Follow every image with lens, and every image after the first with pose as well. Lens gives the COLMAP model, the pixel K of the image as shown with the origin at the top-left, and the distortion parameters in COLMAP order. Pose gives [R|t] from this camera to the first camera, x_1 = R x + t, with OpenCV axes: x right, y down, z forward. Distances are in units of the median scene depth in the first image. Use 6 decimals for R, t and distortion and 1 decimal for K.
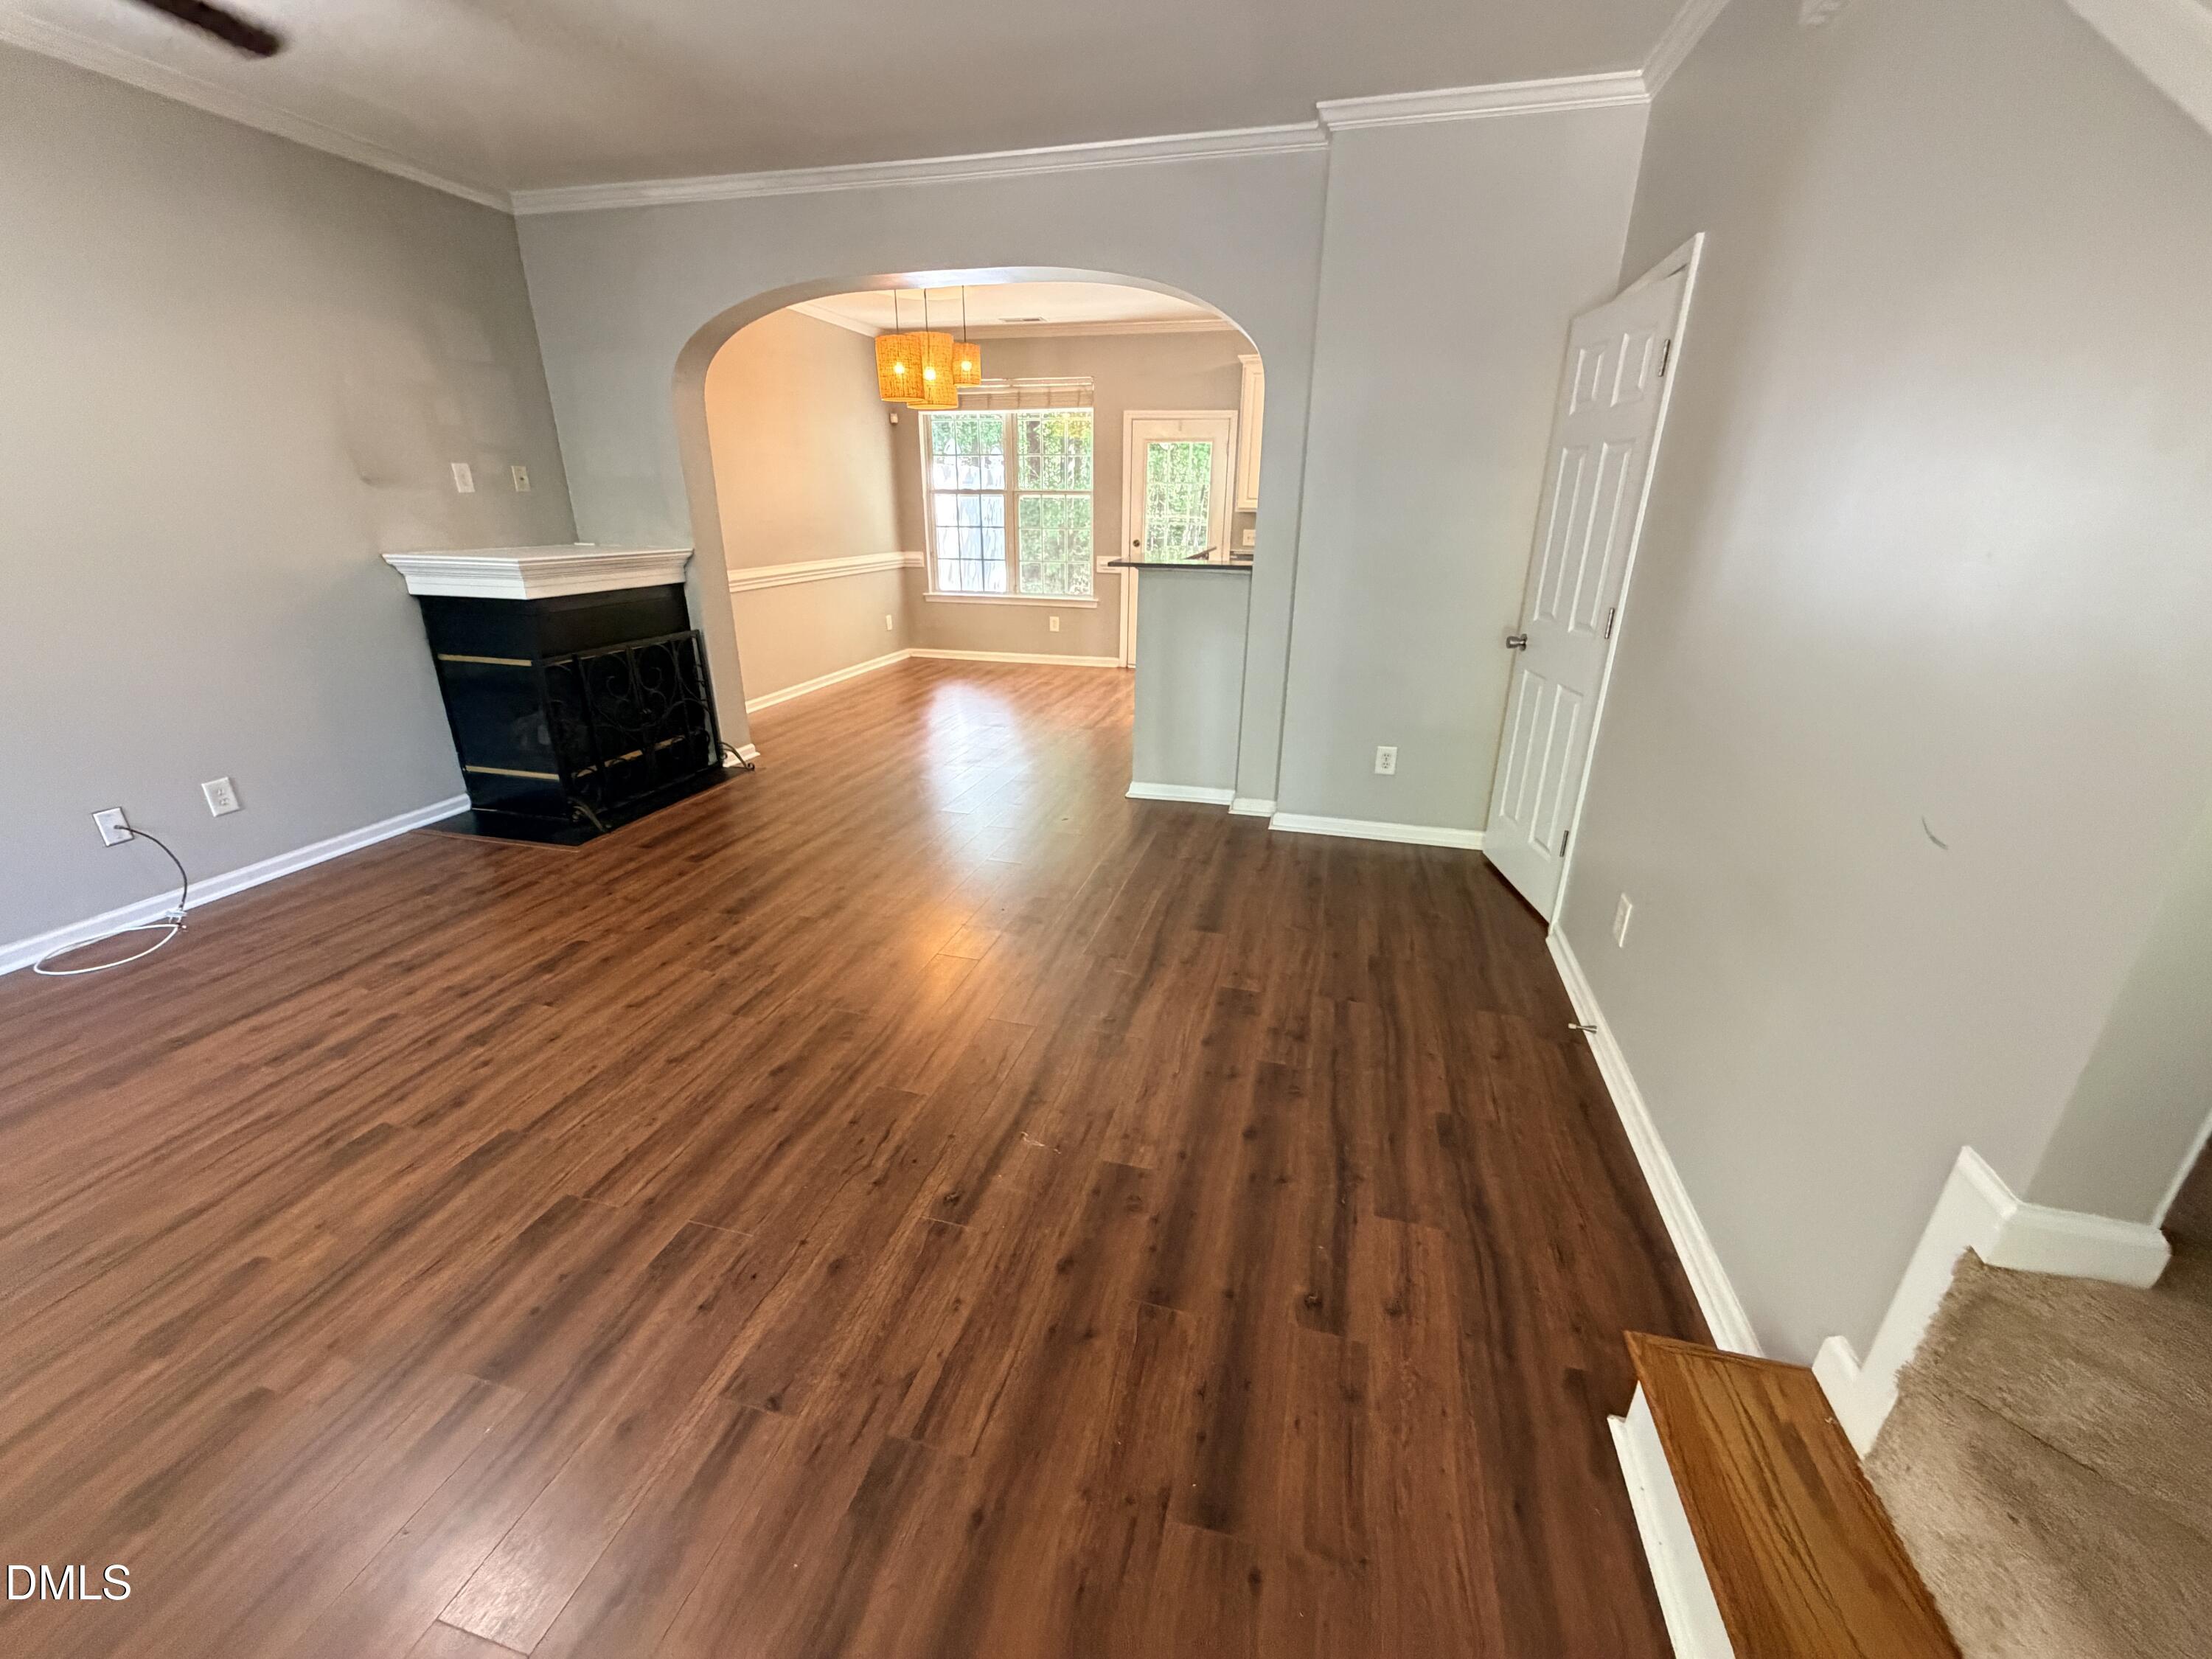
lens RADIAL K [[884.1, 0, 1104.0], [0, 884.1, 831.7], [0, 0, 1]] dist [-0.000410, 0.000451]
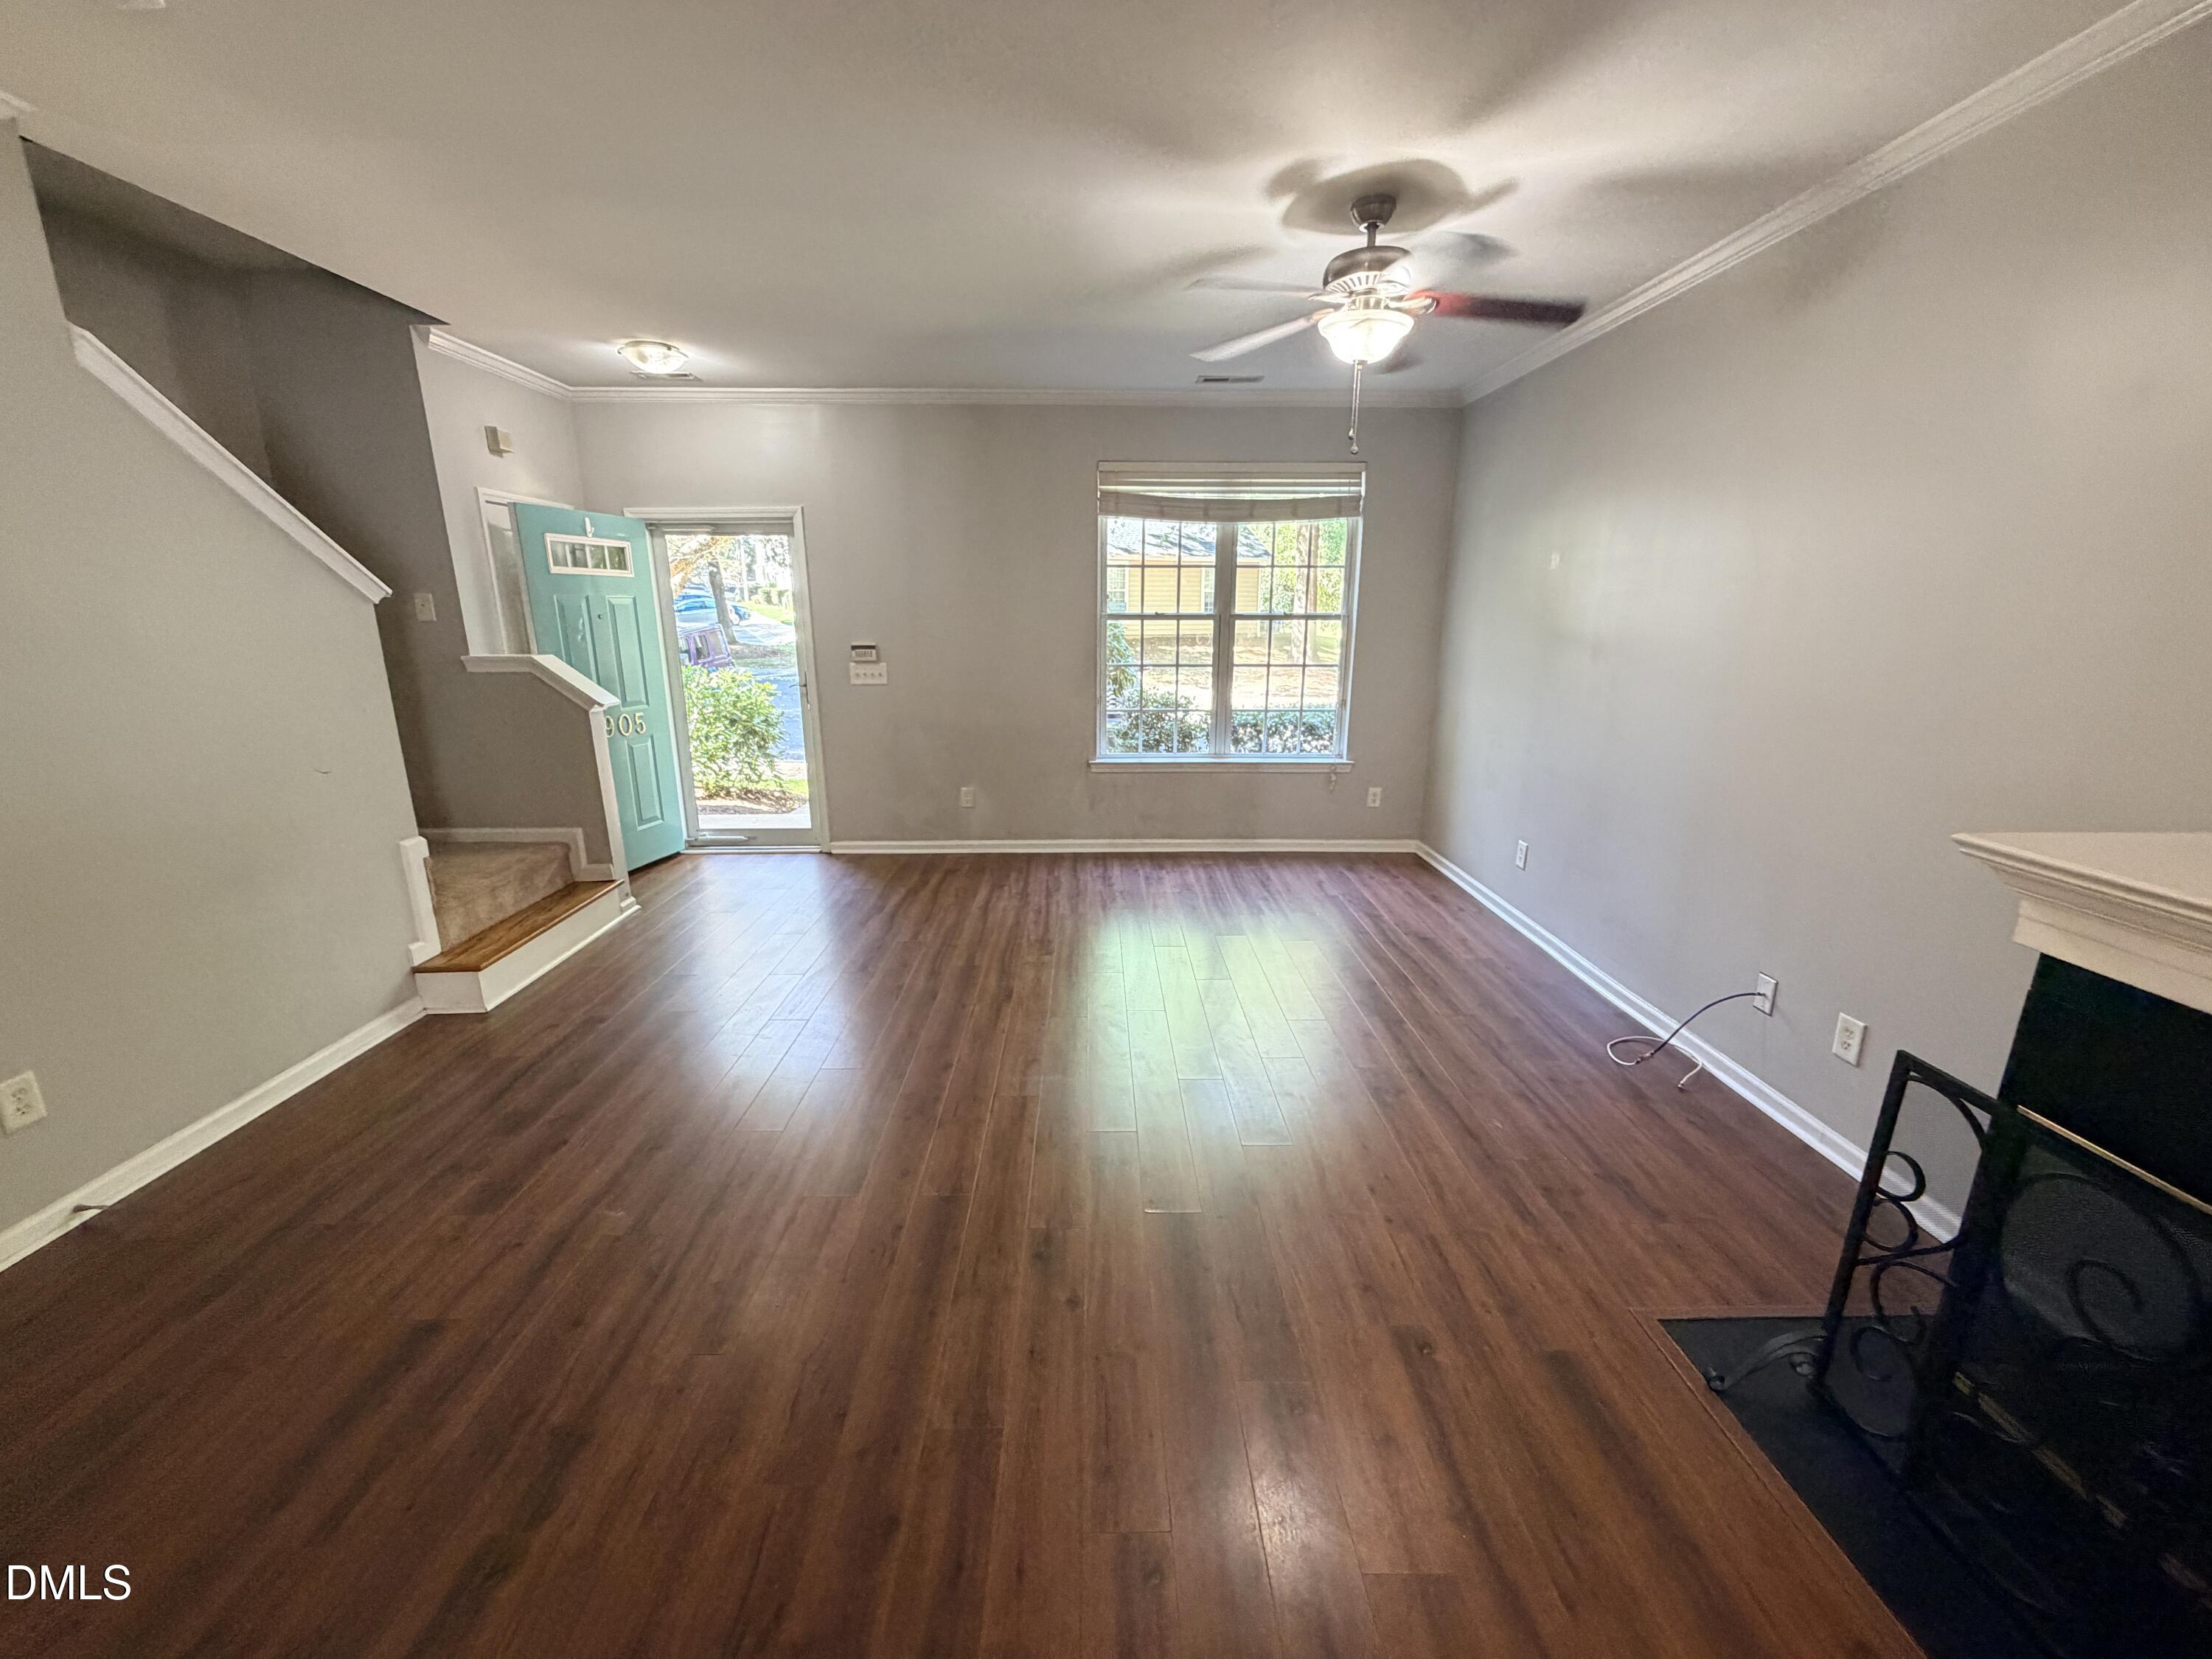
lens RADIAL K [[884.1, 0, 1105.4], [0, 884.1, 831.8], [0, 0, 1]] dist [-0.000410, 0.000451]
pose [[-0.964566, 0.050941, -0.258879, -0.208393], [-0.103257, 0.830041, 0.548060, -0.589379], [0.242799, 0.555371, -0.795369, 1.476106]]
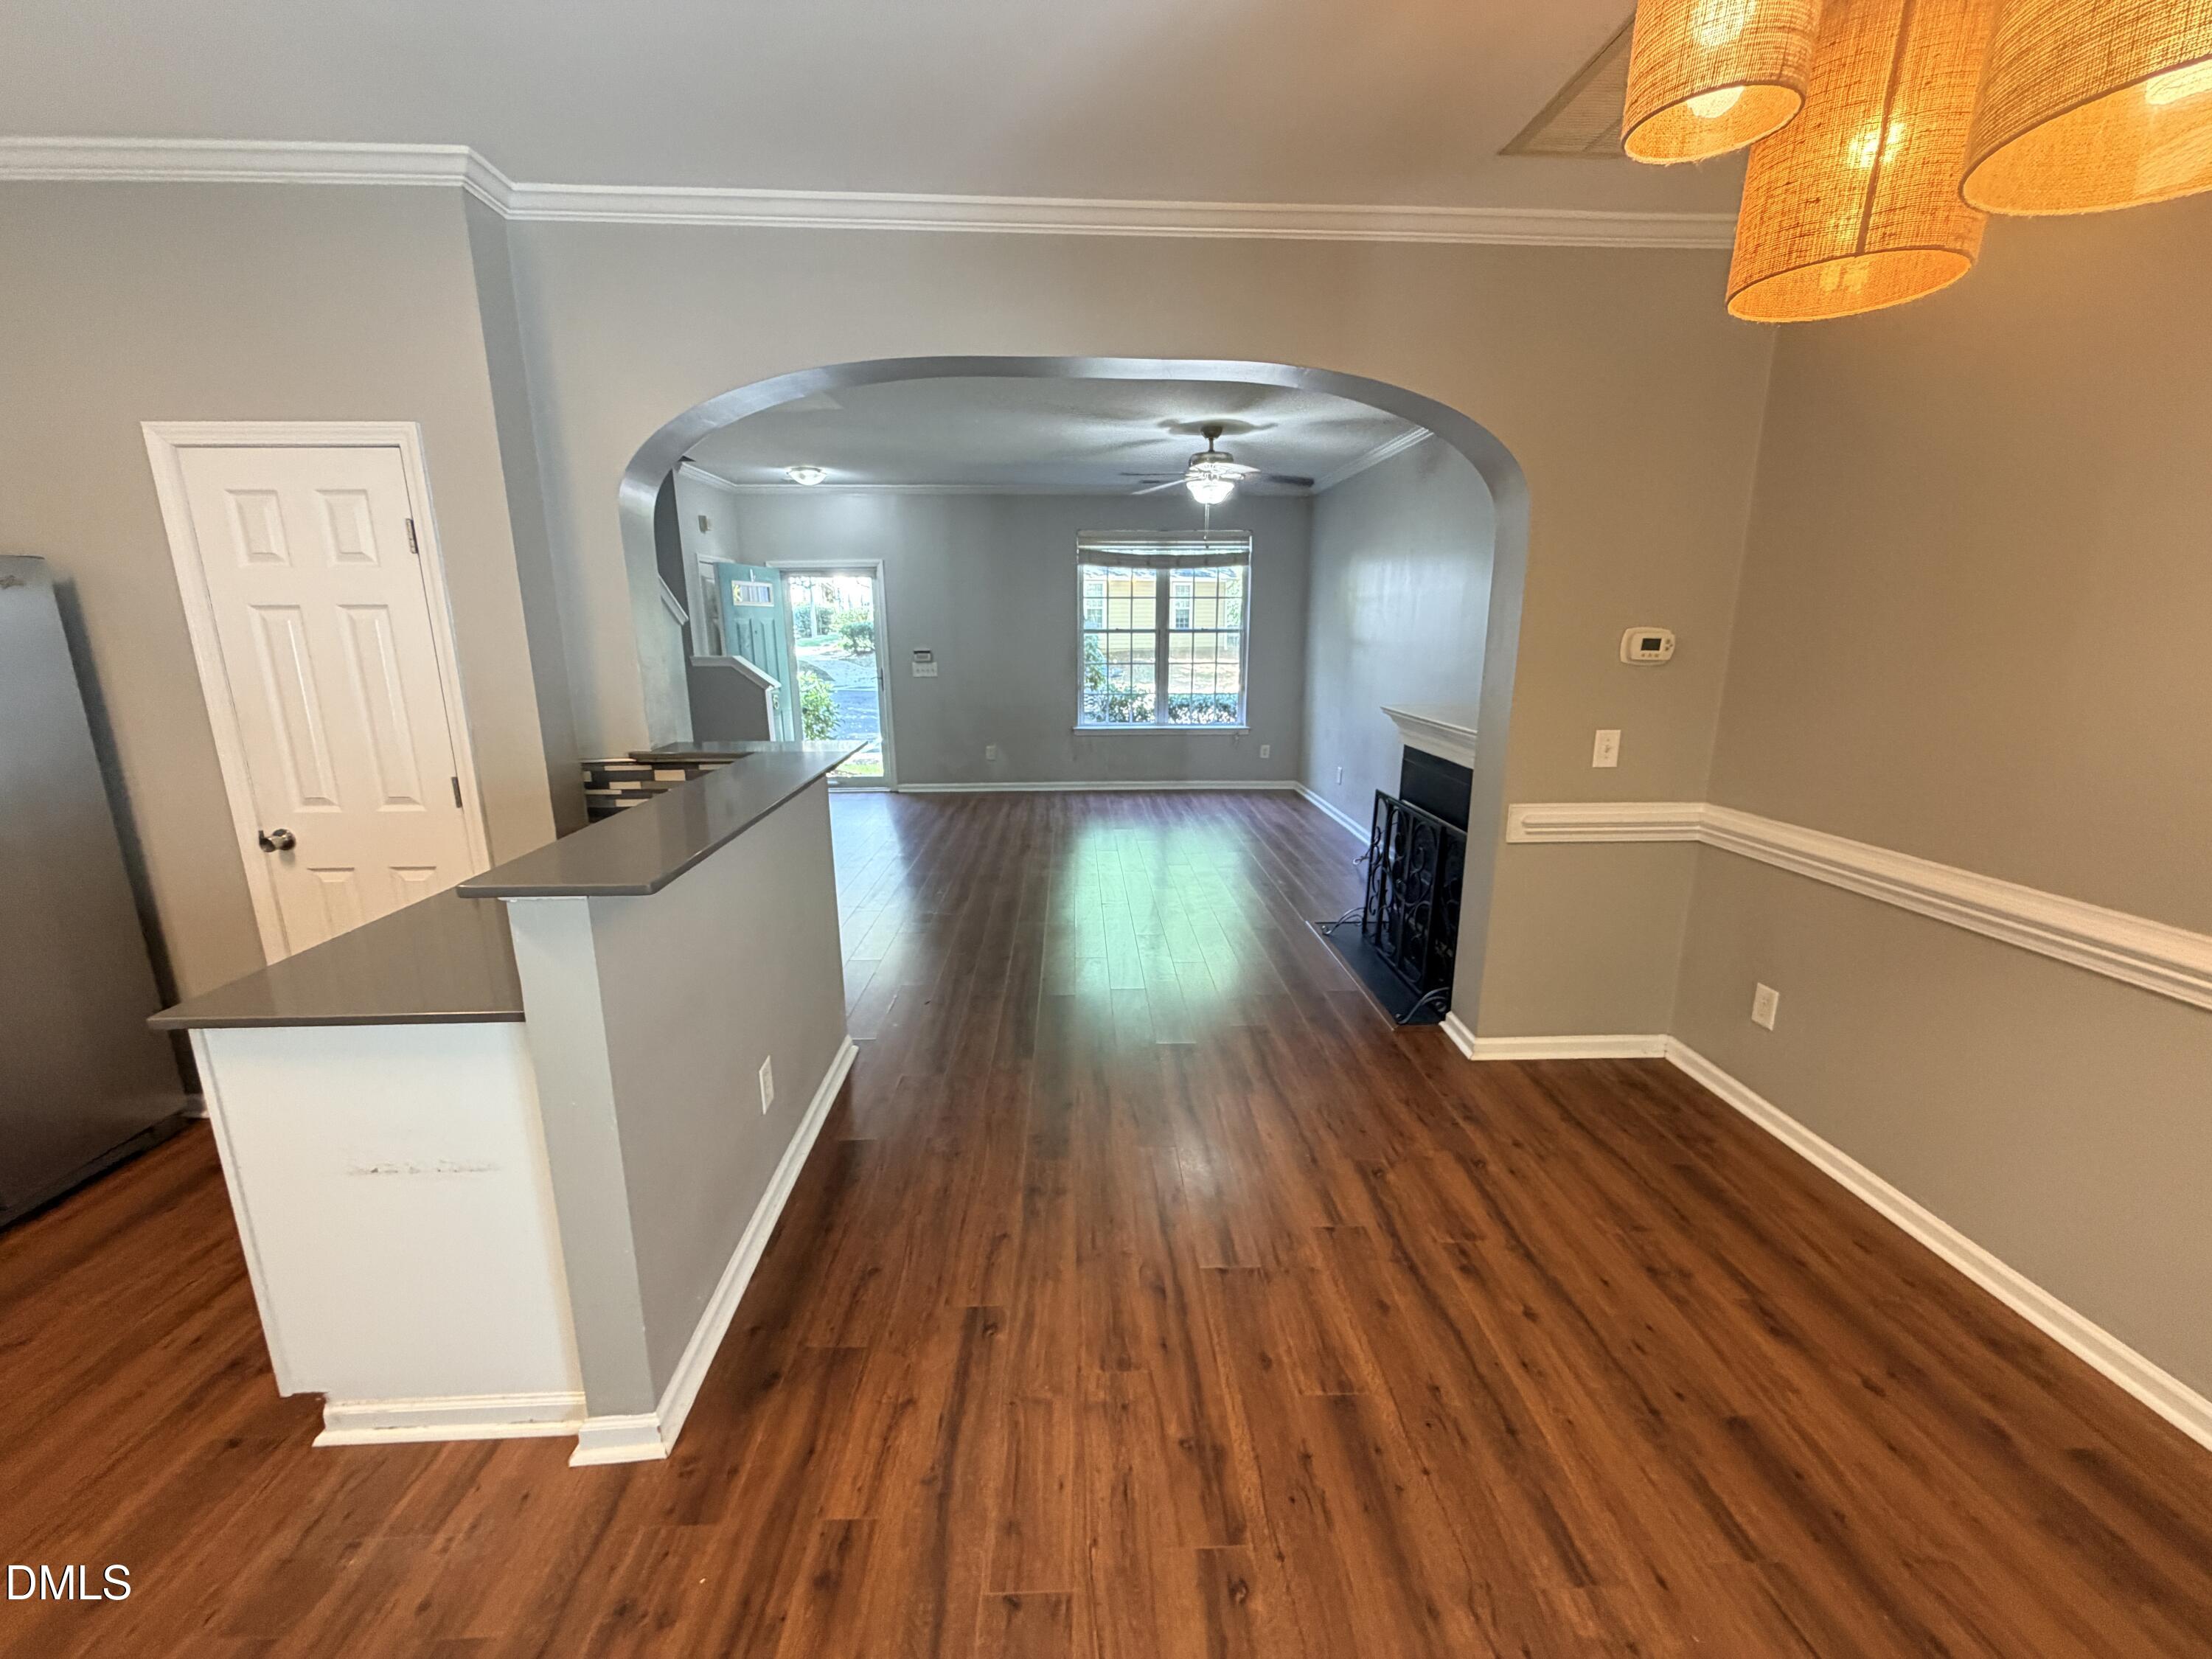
lens RADIAL K [[884.1, 0, 1101.6], [0, 884.1, 831.2], [0, 0, 1]] dist [-0.000410, 0.000451]
pose [[-0.959988, 0.053344, -0.274915, 0.160832], [-0.105672, 0.840117, 0.532013, -1.075433], [0.259340, 0.539776, -0.800865, 2.796922]]
